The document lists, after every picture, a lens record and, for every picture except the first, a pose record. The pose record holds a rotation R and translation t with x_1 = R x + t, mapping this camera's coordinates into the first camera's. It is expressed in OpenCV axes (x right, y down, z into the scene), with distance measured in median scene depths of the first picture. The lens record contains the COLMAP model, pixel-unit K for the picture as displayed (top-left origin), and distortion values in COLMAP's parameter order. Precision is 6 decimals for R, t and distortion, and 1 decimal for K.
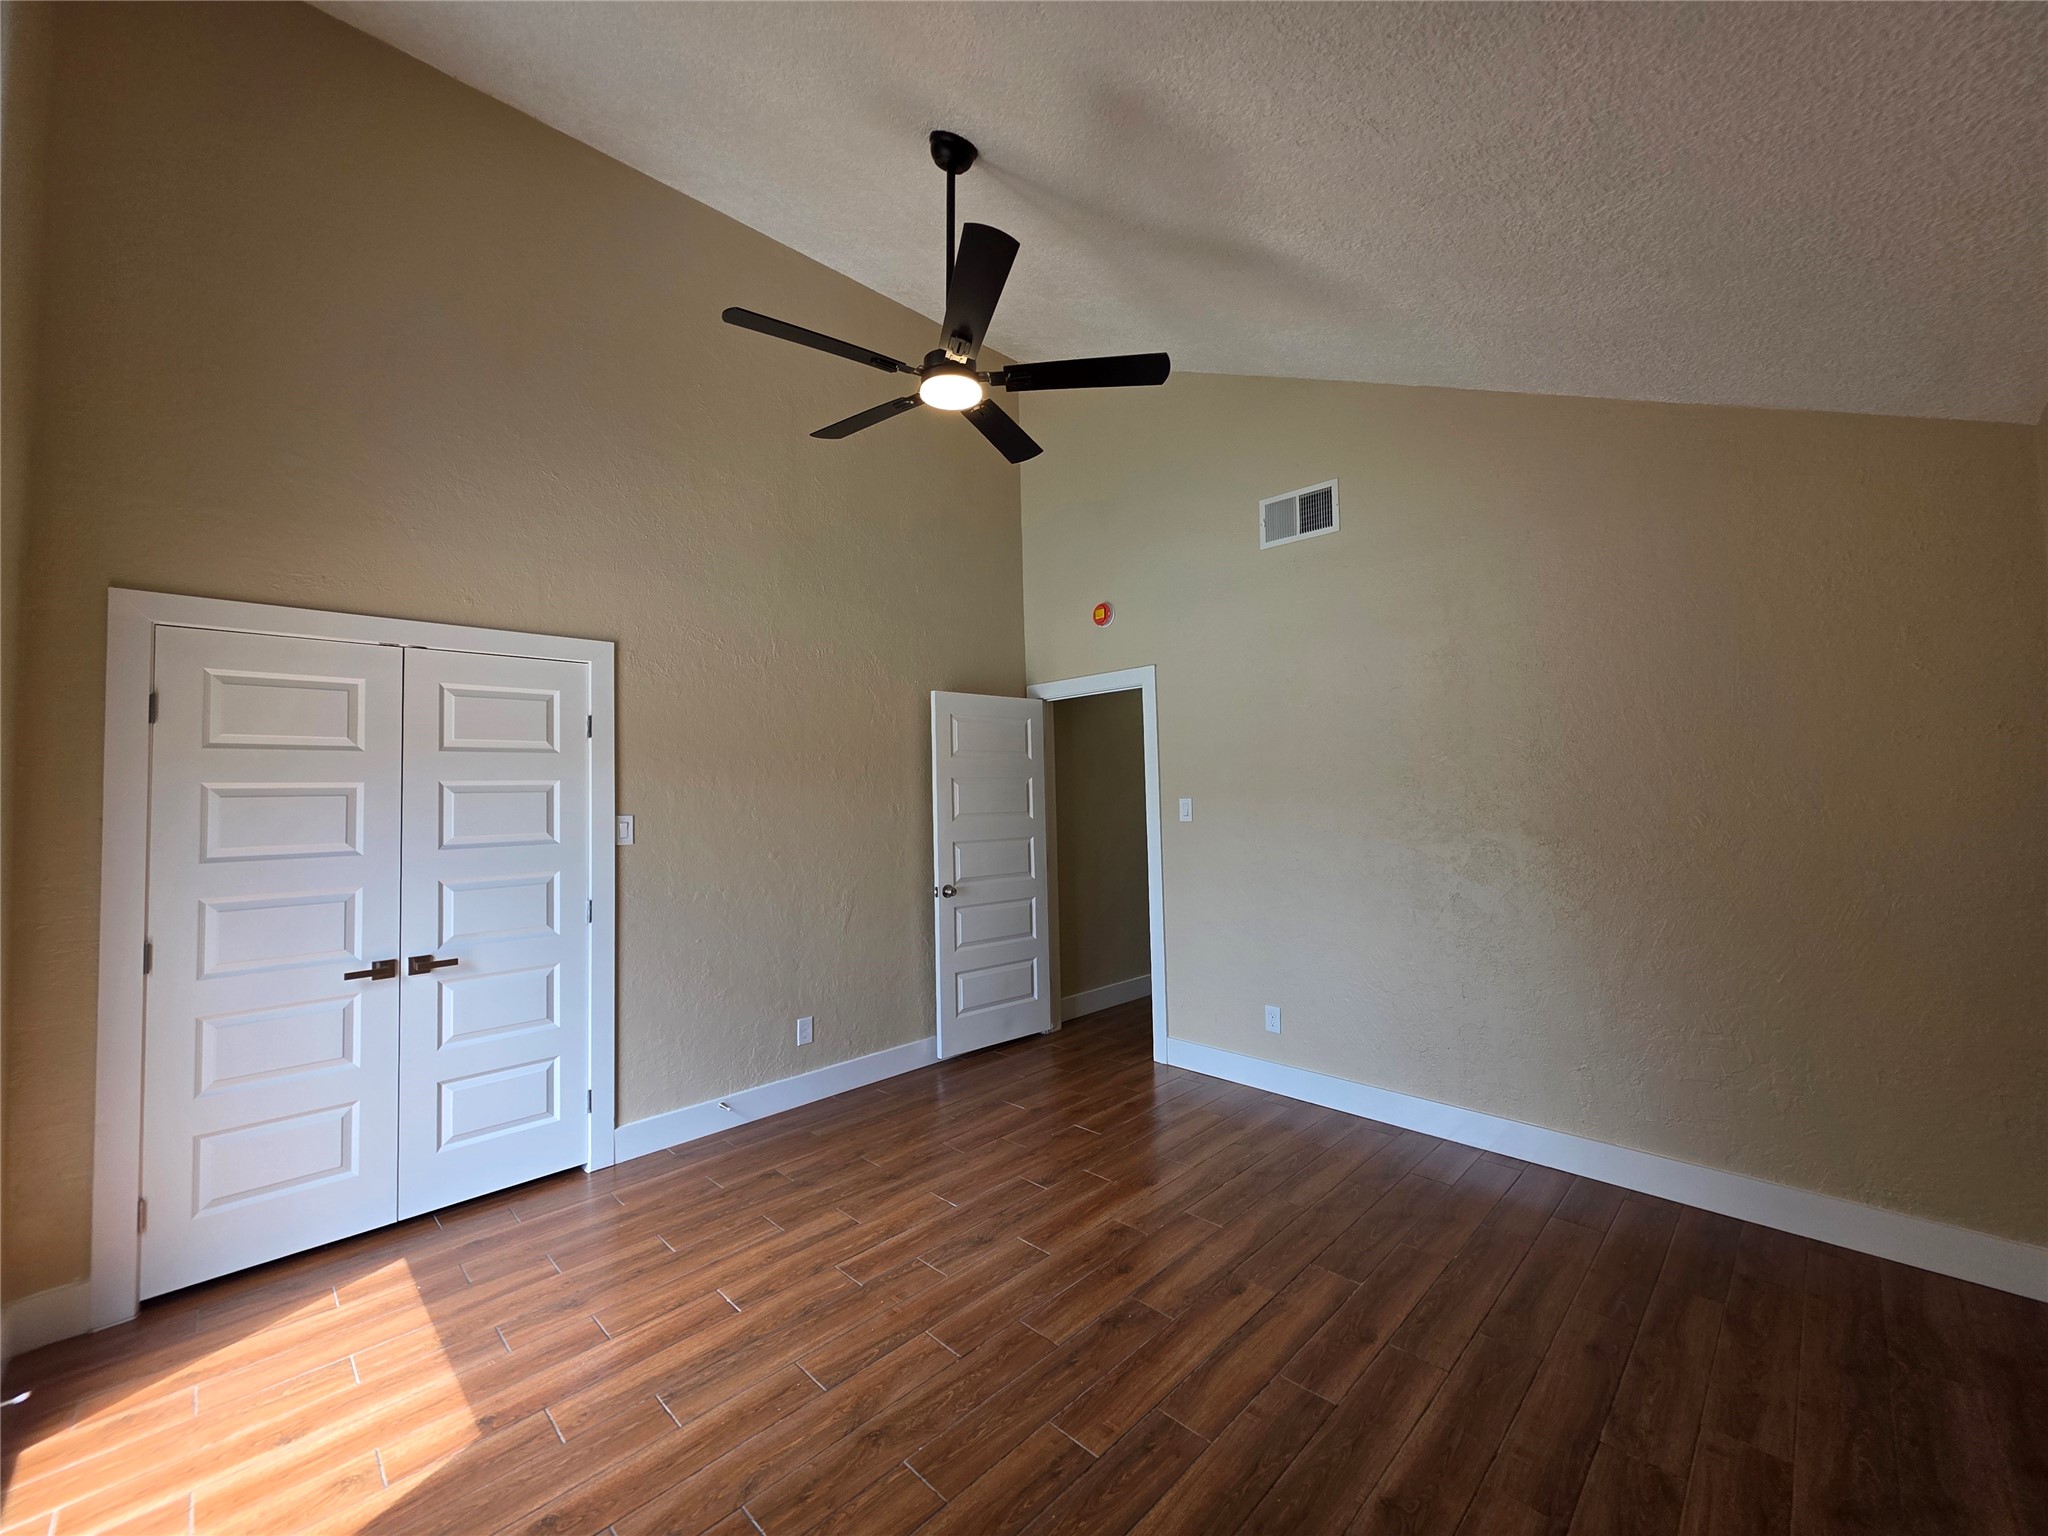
lens RADIAL K [[818.0, 0, 1021.7], [0, 818.0, 785.3], [0, 0, 1]] dist [0.002715, -0.000061]
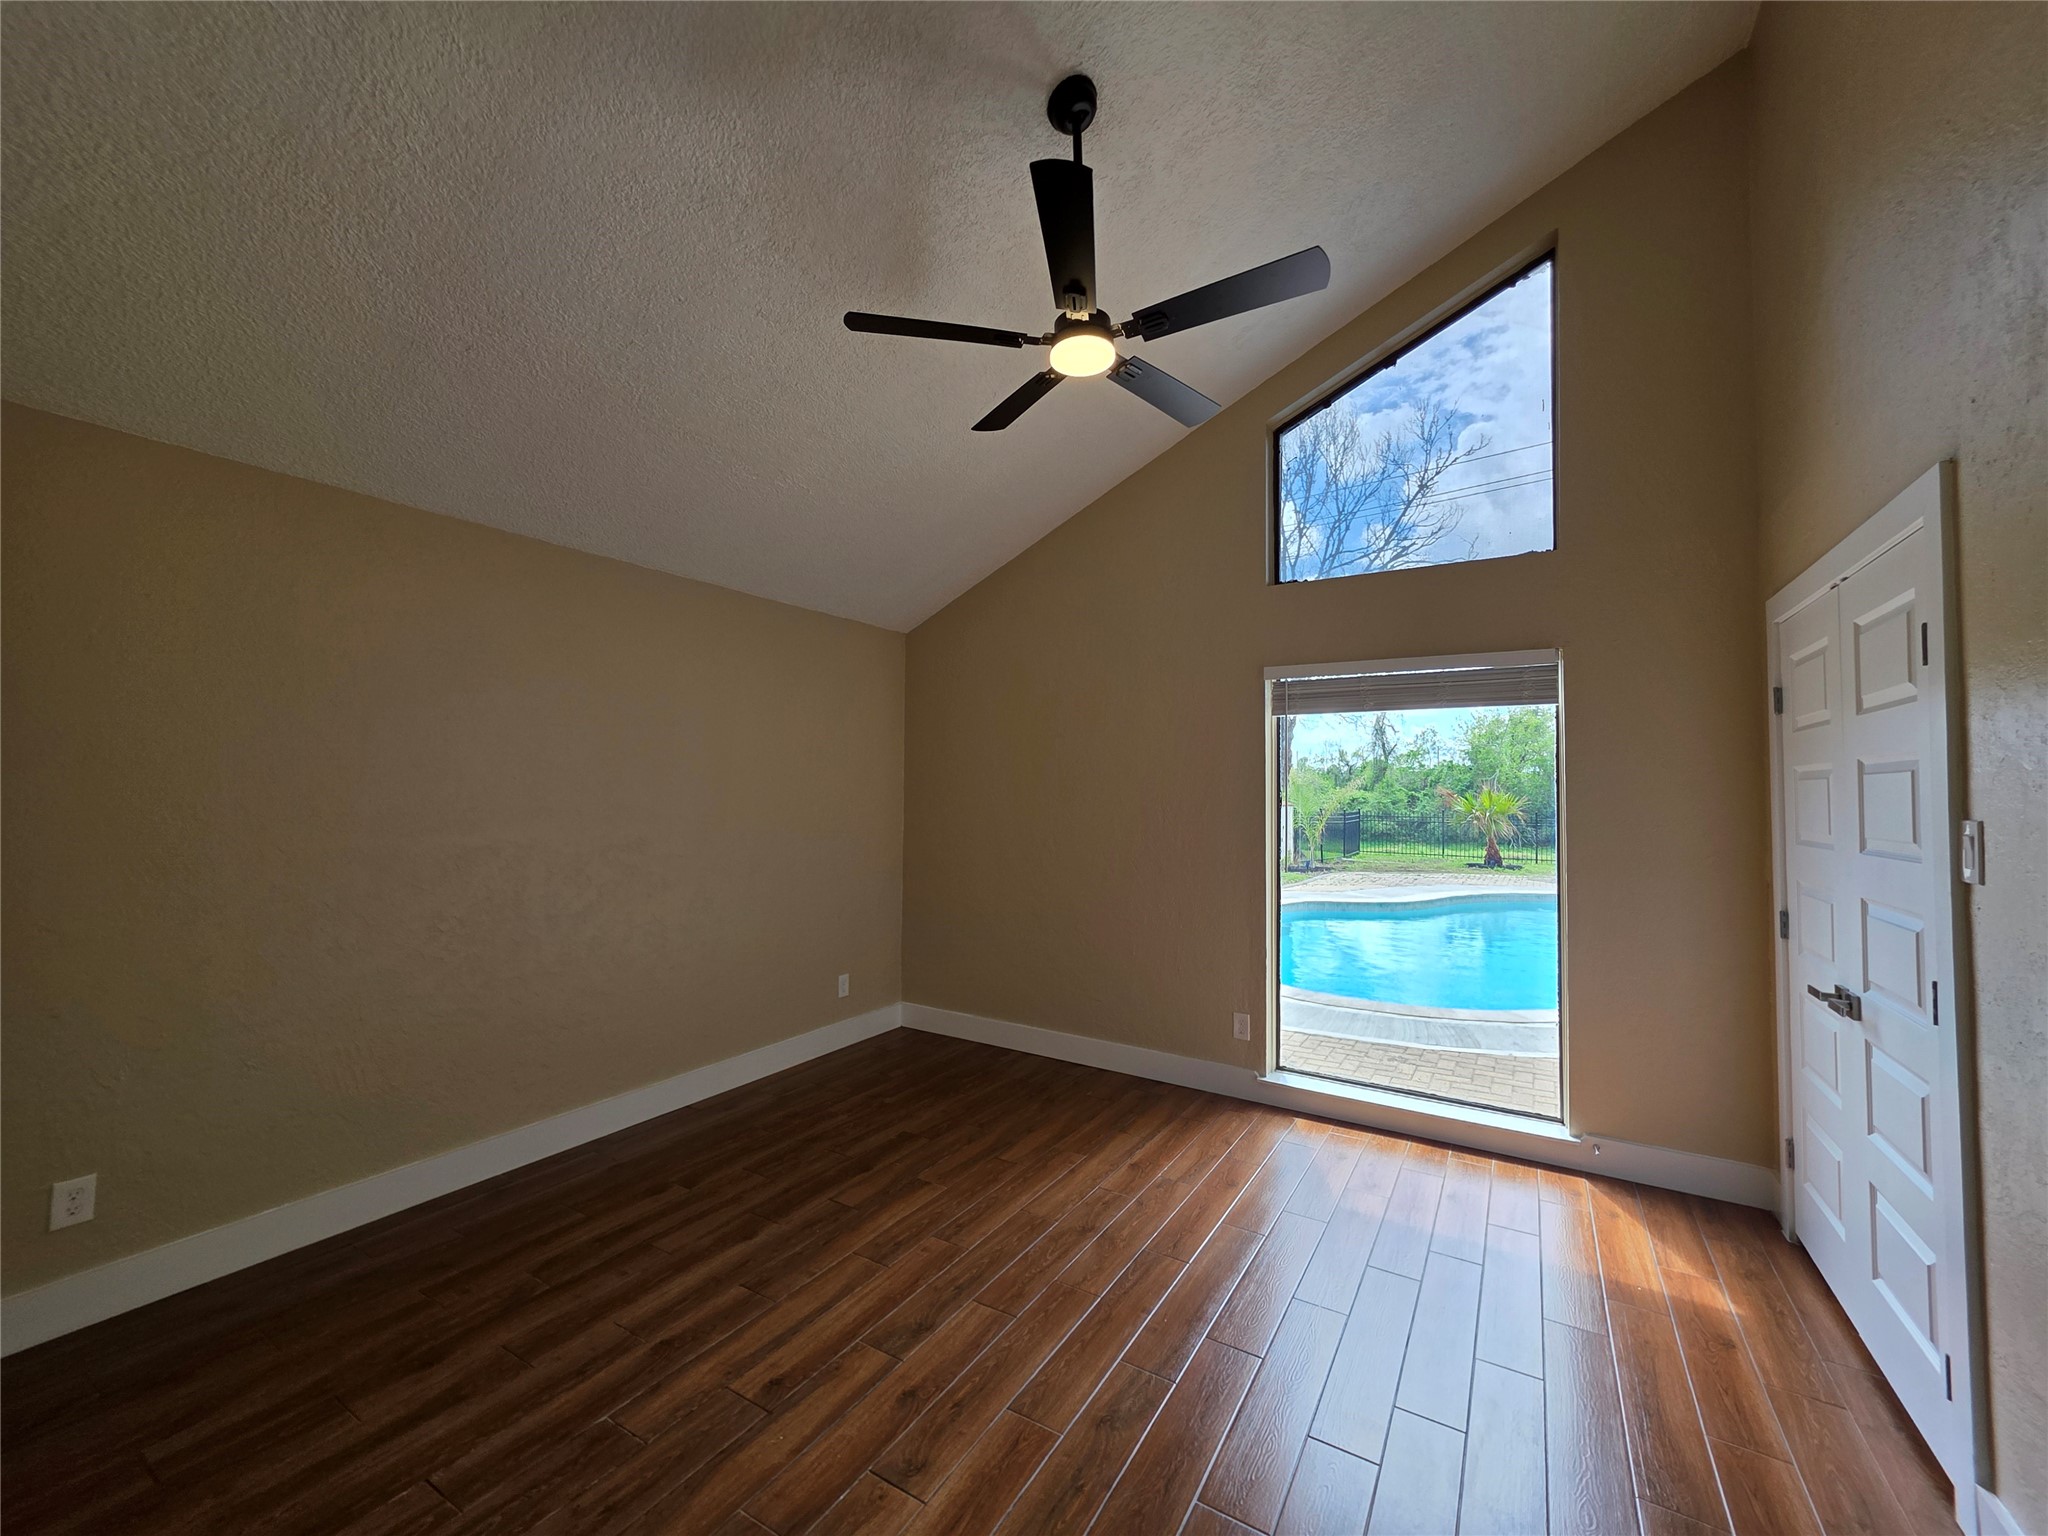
lens RADIAL K [[818.0, 0, 1021.5], [0, 818.0, 771.5], [0, 0, 1]] dist [0.002715, -0.000061]
pose [[-0.971929, 0.008760, -0.235111, 0.221813], [0.017513, 0.999228, -0.035168, 0.027406], [0.234621, -0.038298, -0.971332, 2.023174]]
